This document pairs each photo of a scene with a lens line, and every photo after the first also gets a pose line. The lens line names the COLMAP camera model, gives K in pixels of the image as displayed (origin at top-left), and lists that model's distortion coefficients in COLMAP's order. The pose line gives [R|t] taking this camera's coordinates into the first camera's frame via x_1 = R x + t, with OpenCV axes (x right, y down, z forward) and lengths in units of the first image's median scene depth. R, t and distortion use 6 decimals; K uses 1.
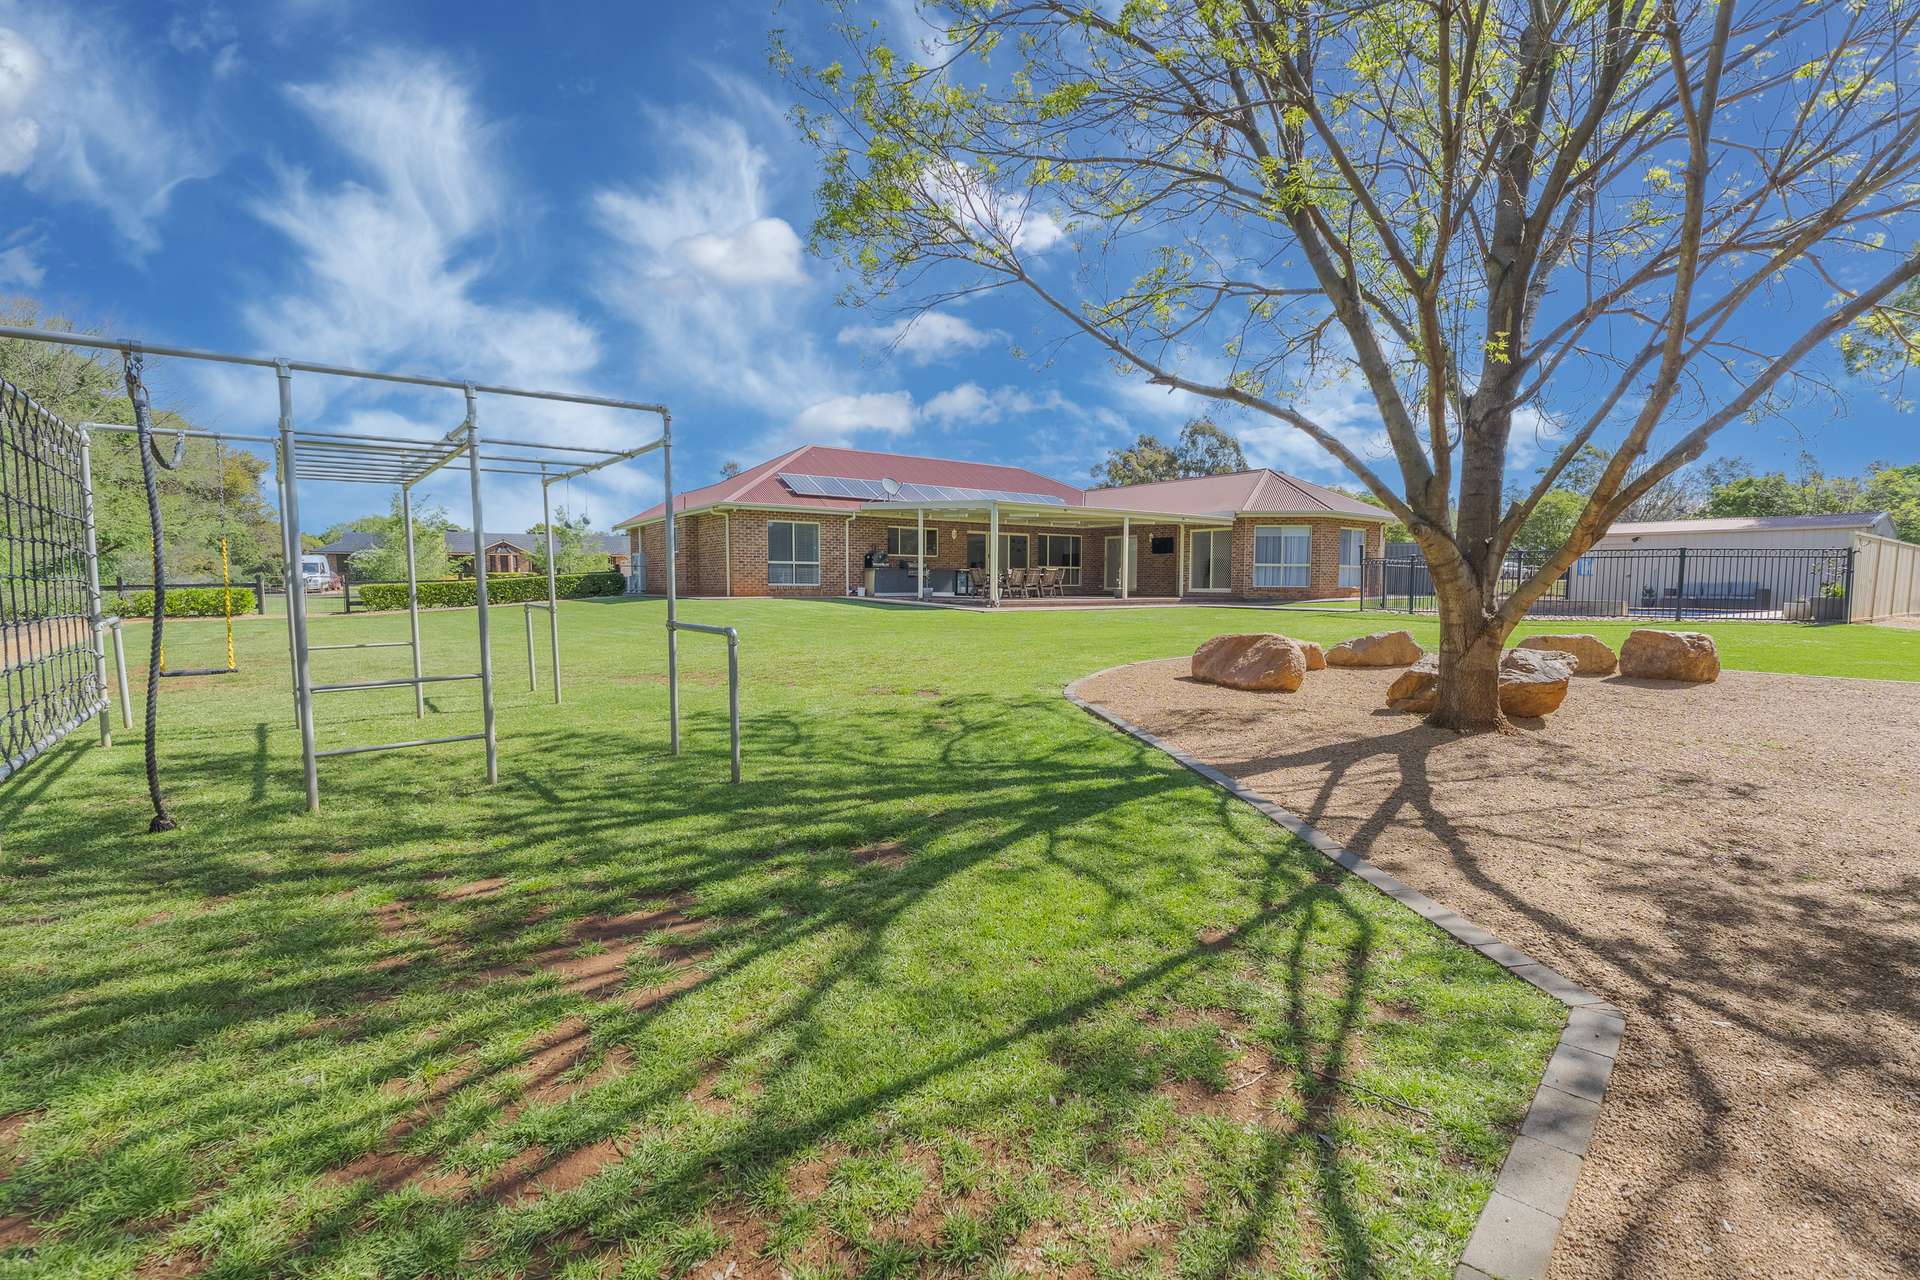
lens RADIAL K [[843.4, 0, 960.0], [0, 843.4, 640.0], [0, 0, 1]] dist [-0.000352, -0.000228]
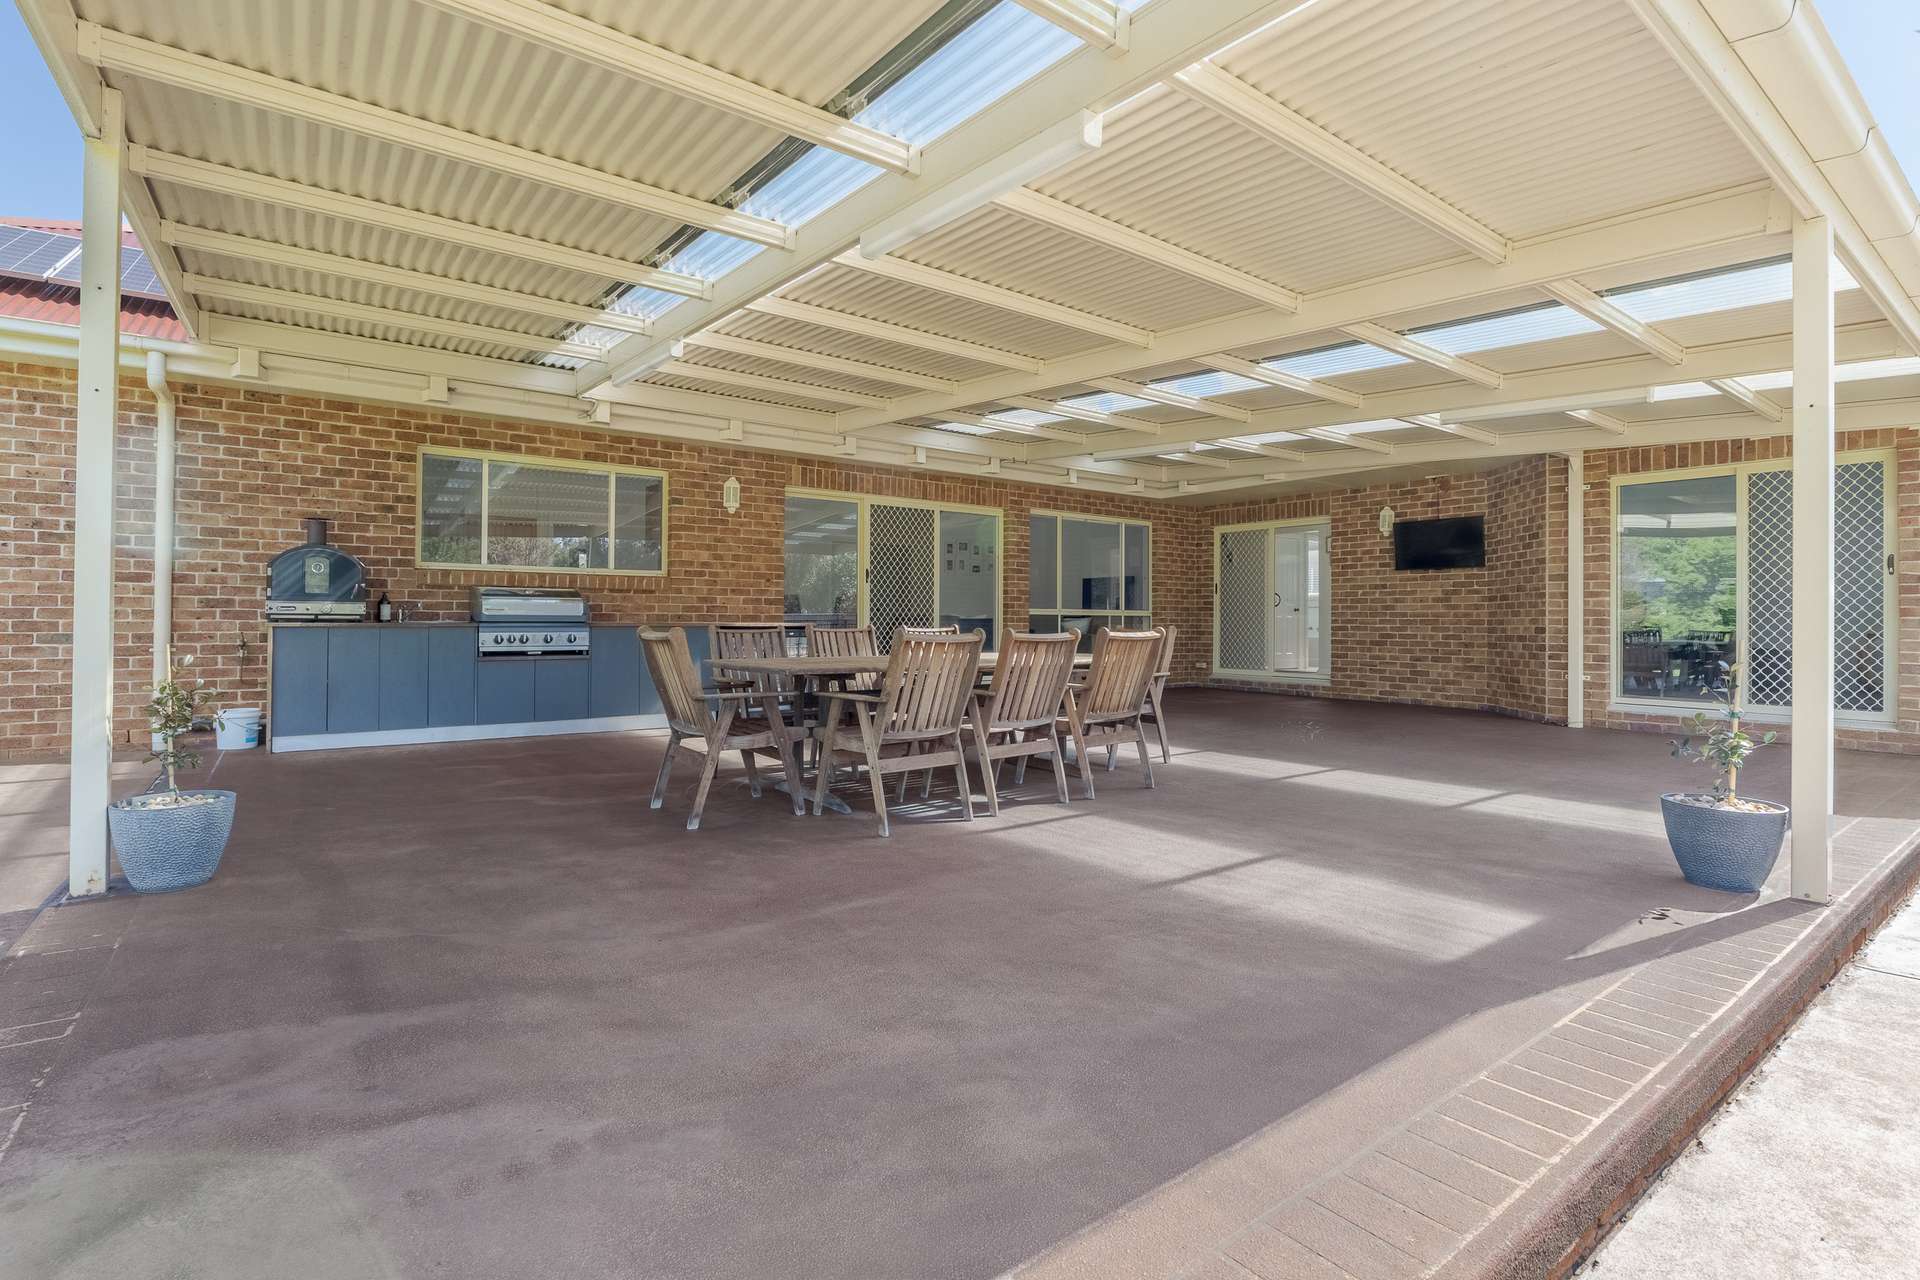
lens RADIAL K [[866.2, 0, 899.8], [0, 866.2, 605.1], [0, 0, 1]] dist [-0.010621, 0.000198]
pose [[0.998951, 0.004707, -0.045559, 0.068337], [-0.008539, 0.996404, -0.084300, -0.070867], [0.044999, 0.084601, 0.995398, 0.779847]]
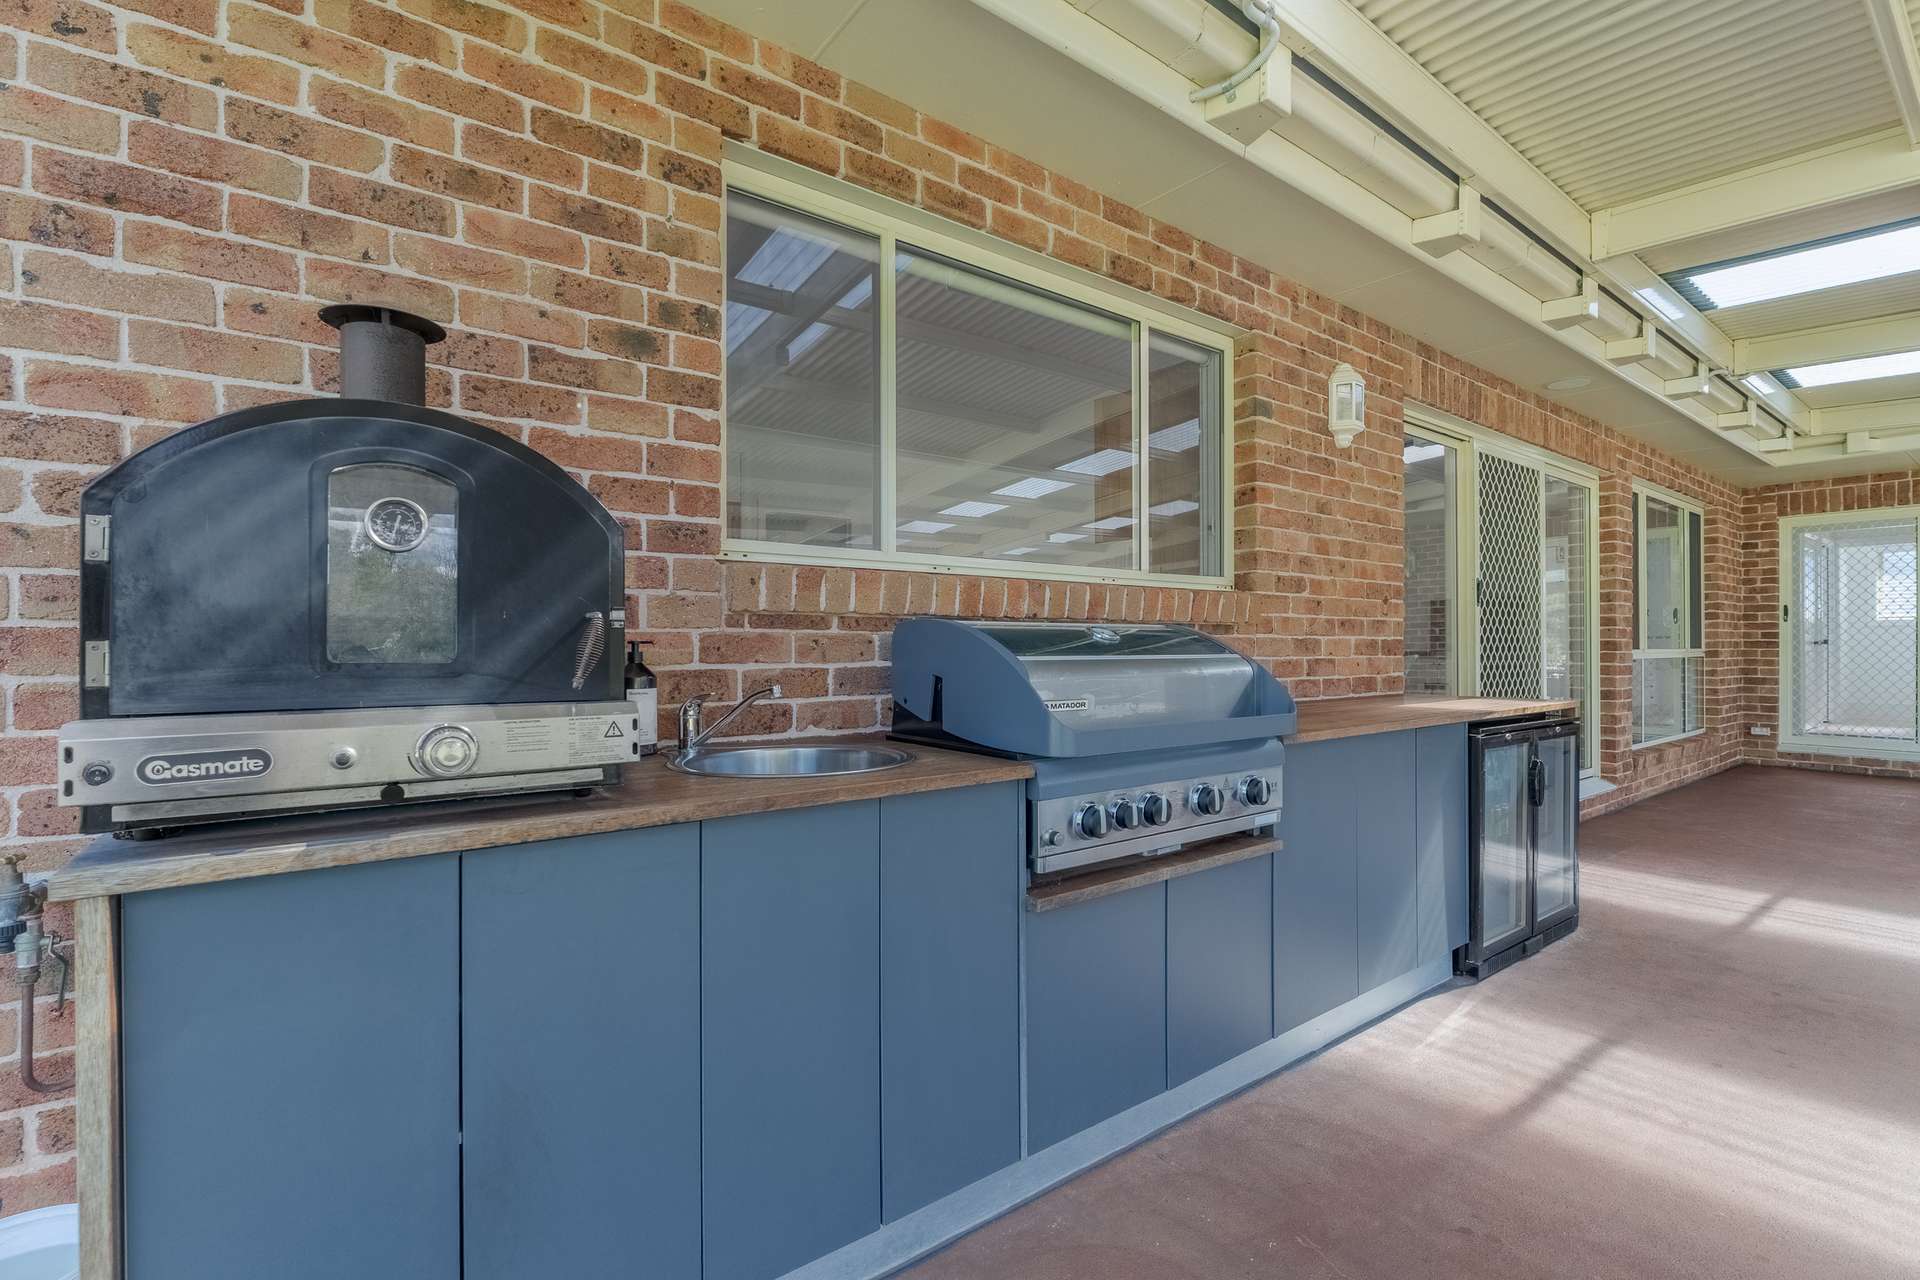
lens RADIAL K [[834.5, 0, 960.0], [0, 834.5, 640.0], [0, 0, 1]] dist [-0.011463, 0.000183]
pose [[0.999907, -0.005750, -0.012355, -0.063954], [0.004745, 0.996789, -0.079938, -0.088934], [0.012775, 0.079872, 0.996723, 0.954163]]
